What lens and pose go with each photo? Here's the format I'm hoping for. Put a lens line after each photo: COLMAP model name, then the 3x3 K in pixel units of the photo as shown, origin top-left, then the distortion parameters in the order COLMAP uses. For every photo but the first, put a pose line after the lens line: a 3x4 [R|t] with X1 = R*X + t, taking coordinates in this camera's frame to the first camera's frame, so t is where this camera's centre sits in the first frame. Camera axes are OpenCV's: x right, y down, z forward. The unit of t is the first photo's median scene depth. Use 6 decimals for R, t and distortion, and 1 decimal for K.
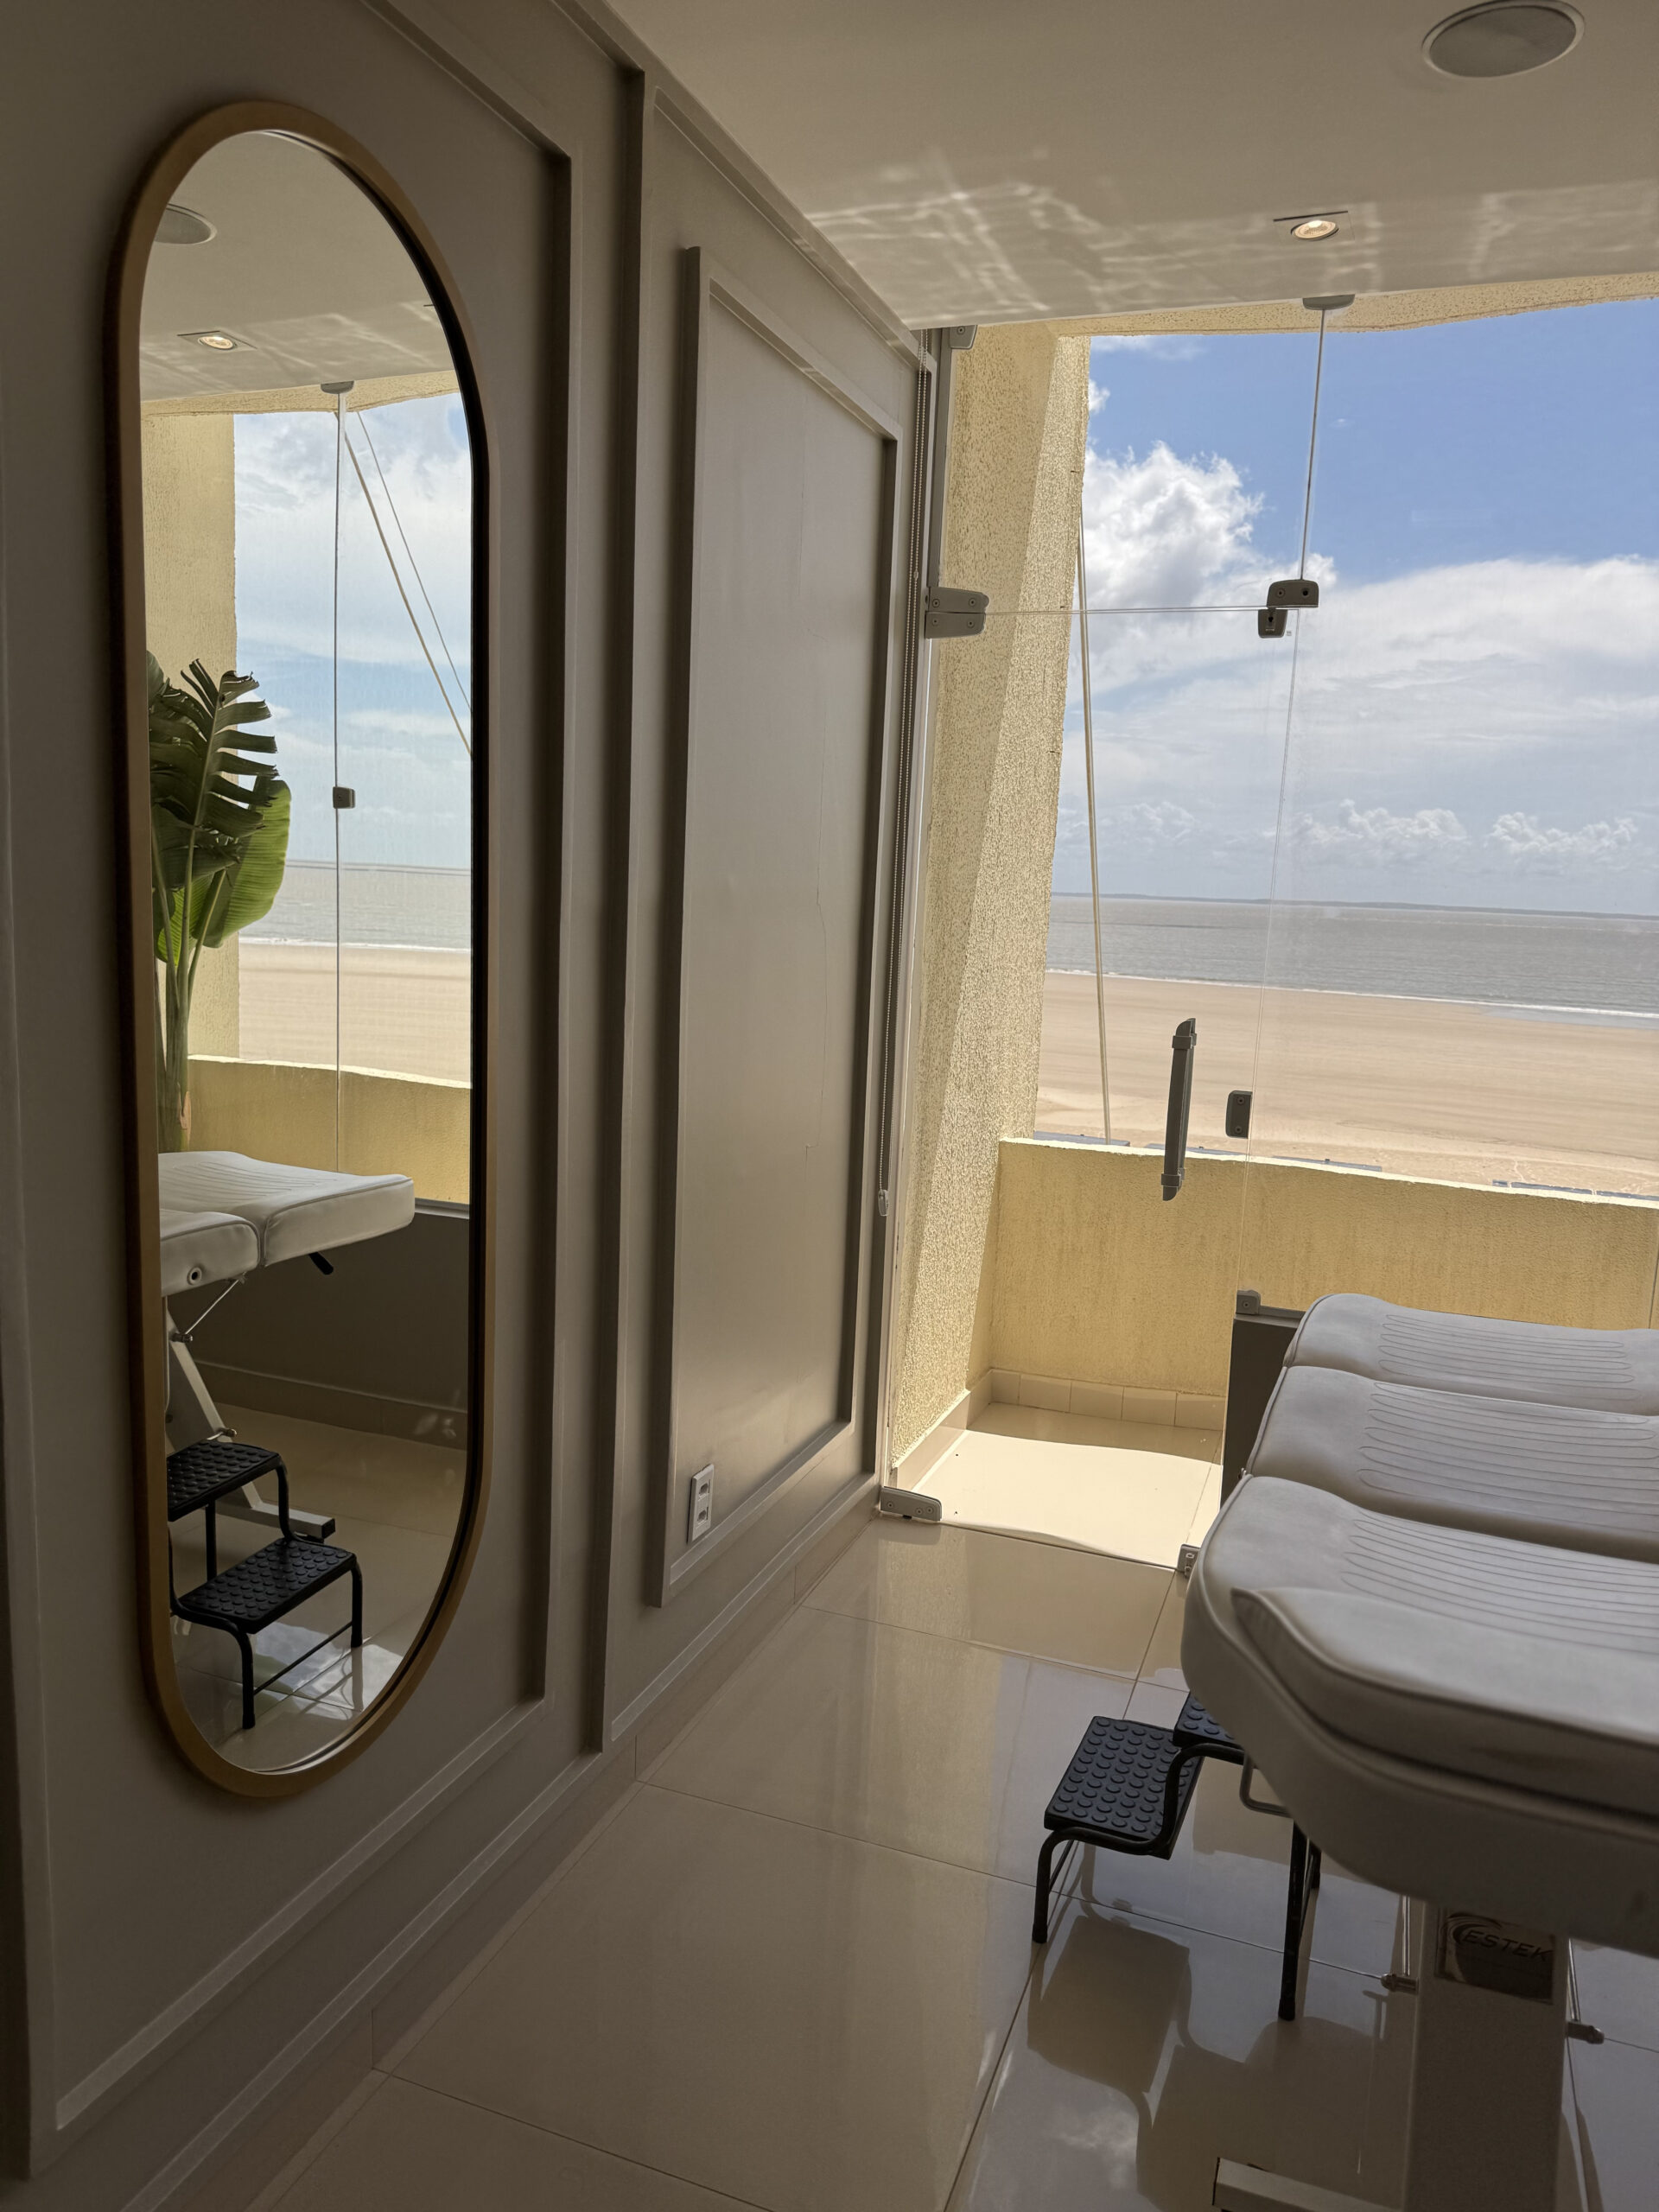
lens RADIAL K [[1576.3, 0, 828.3], [0, 1576.3, 1097.9], [0, 0, 1]] dist [0.039073, -0.059986]
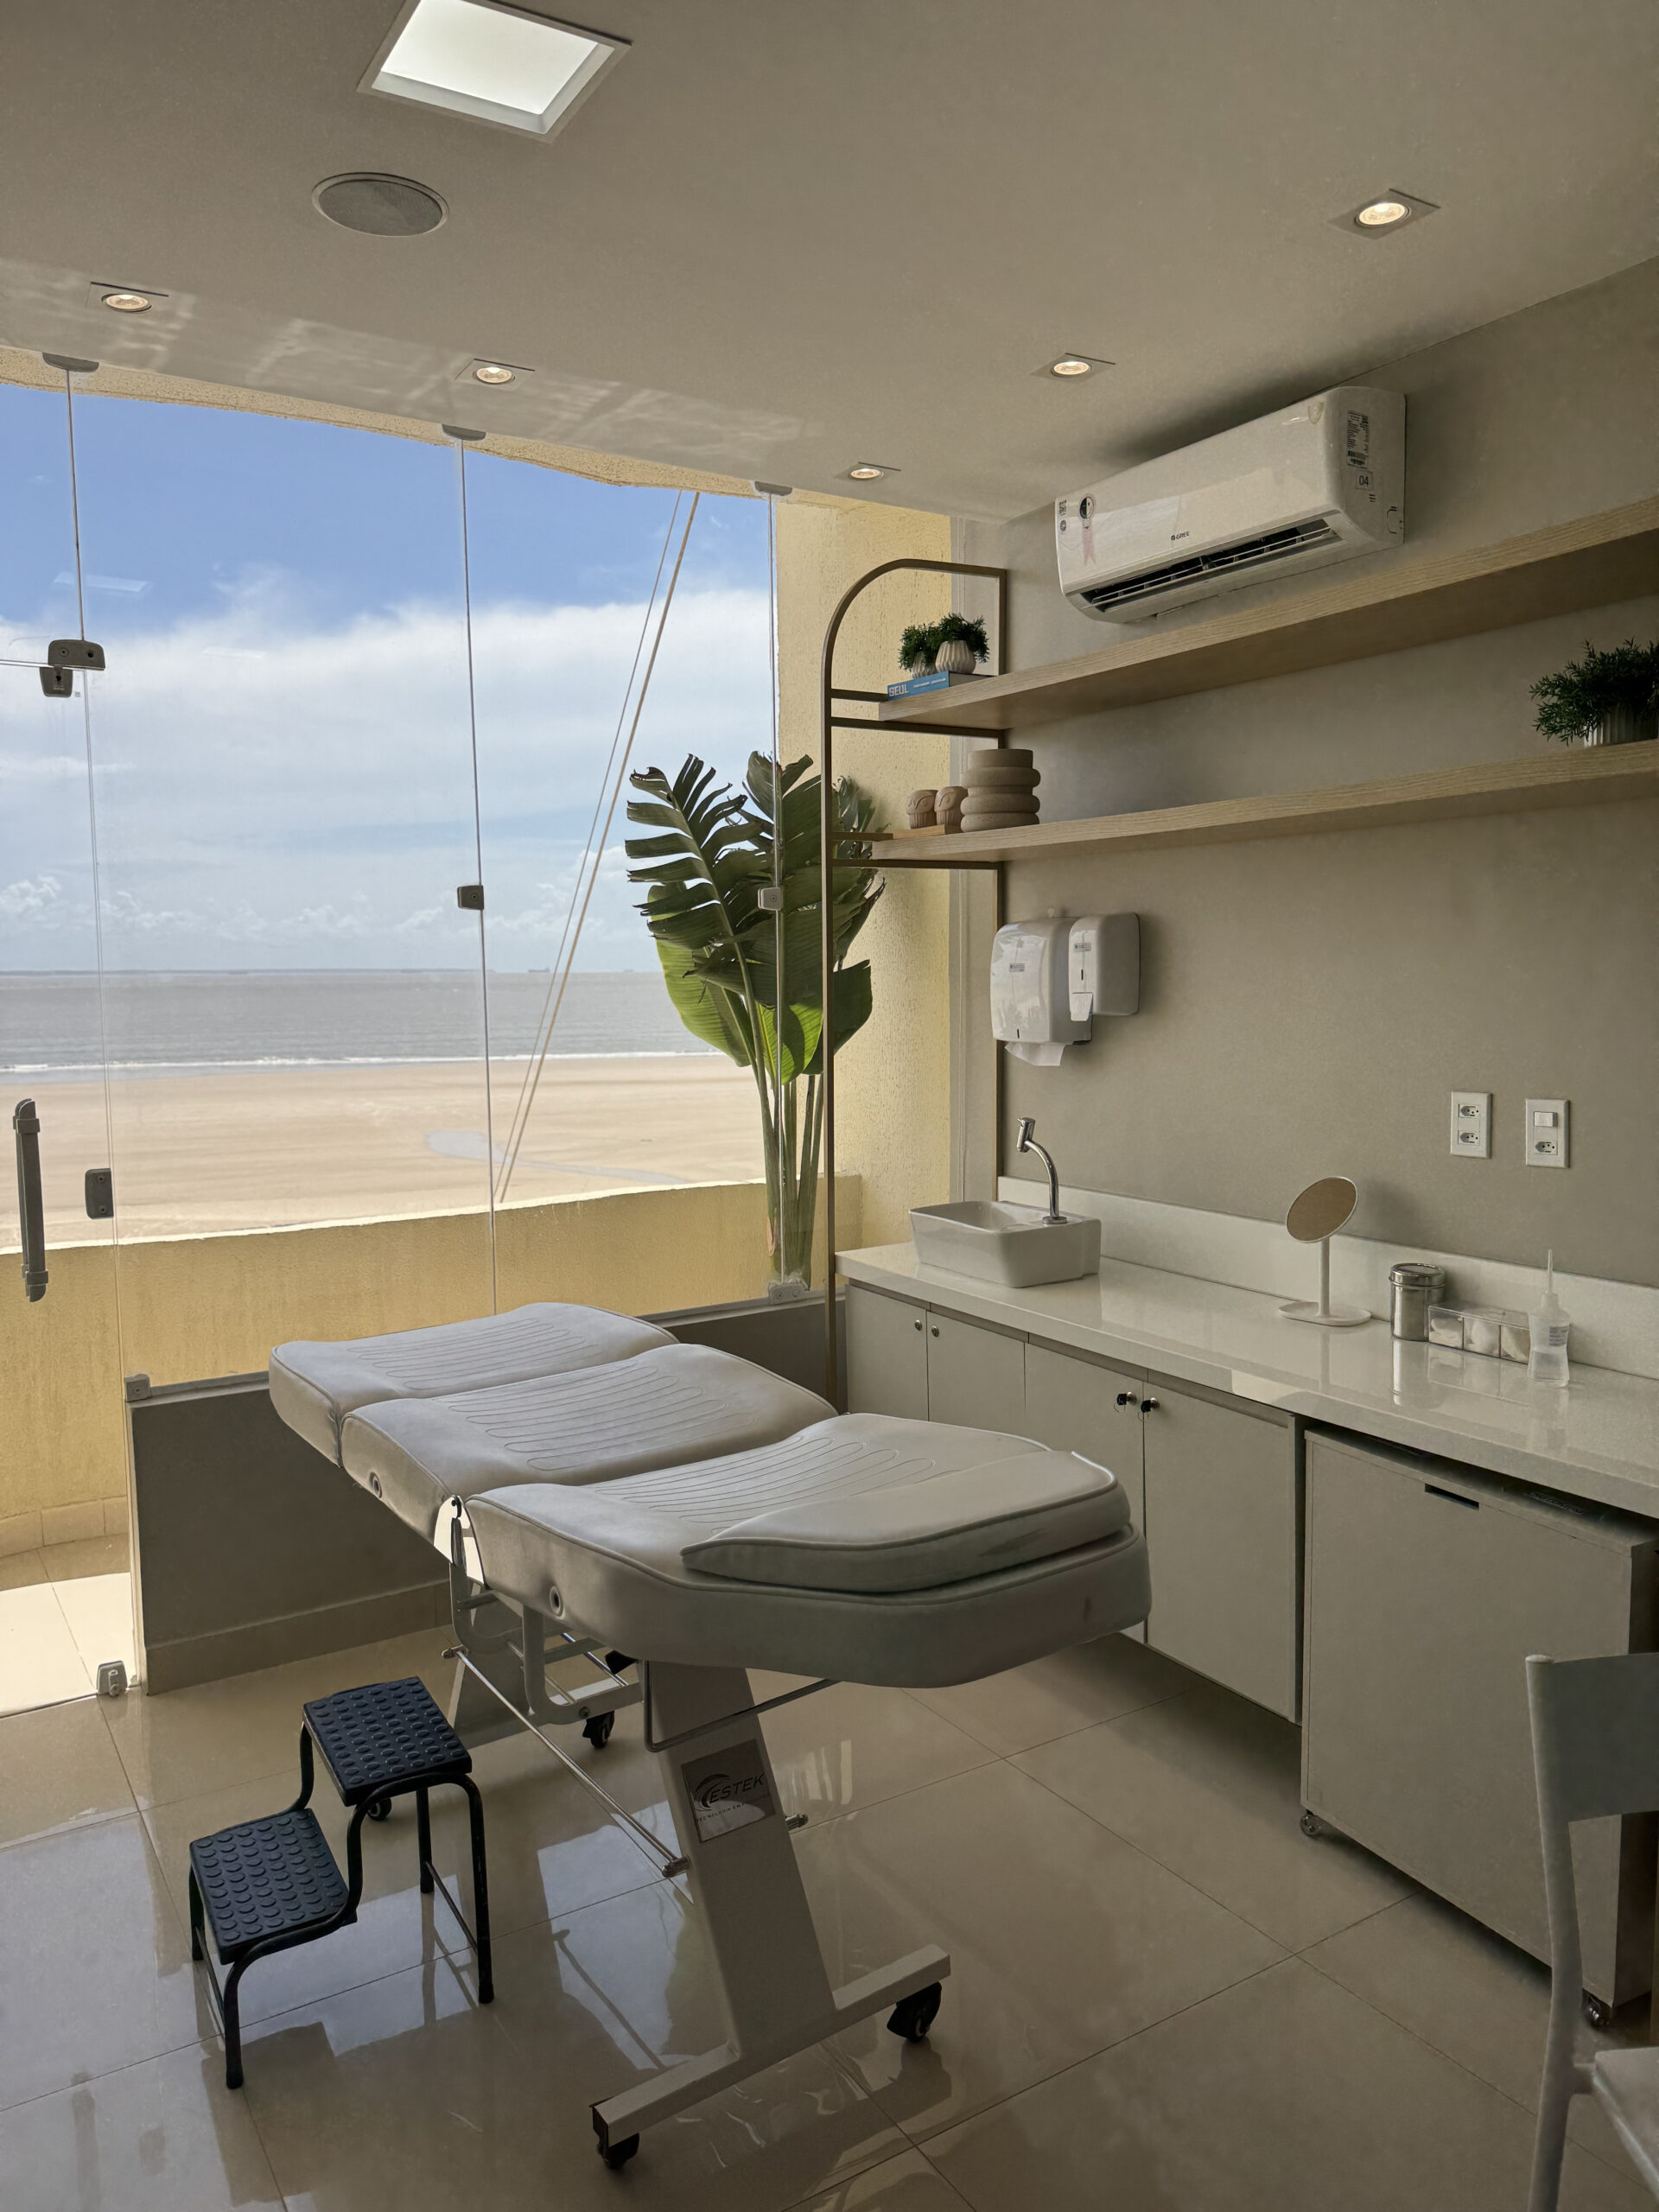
lens RADIAL K [[1576.3, 0, 819.4], [0, 1576.3, 1096.4], [0, 0, 1]] dist [0.039073, -0.059986]
pose [[0.587078, -0.121058, 0.800428, -0.295235], [0.150065, 0.987893, 0.039344, -0.024454], [-0.795500, 0.097018, 0.598137, 0.098777]]
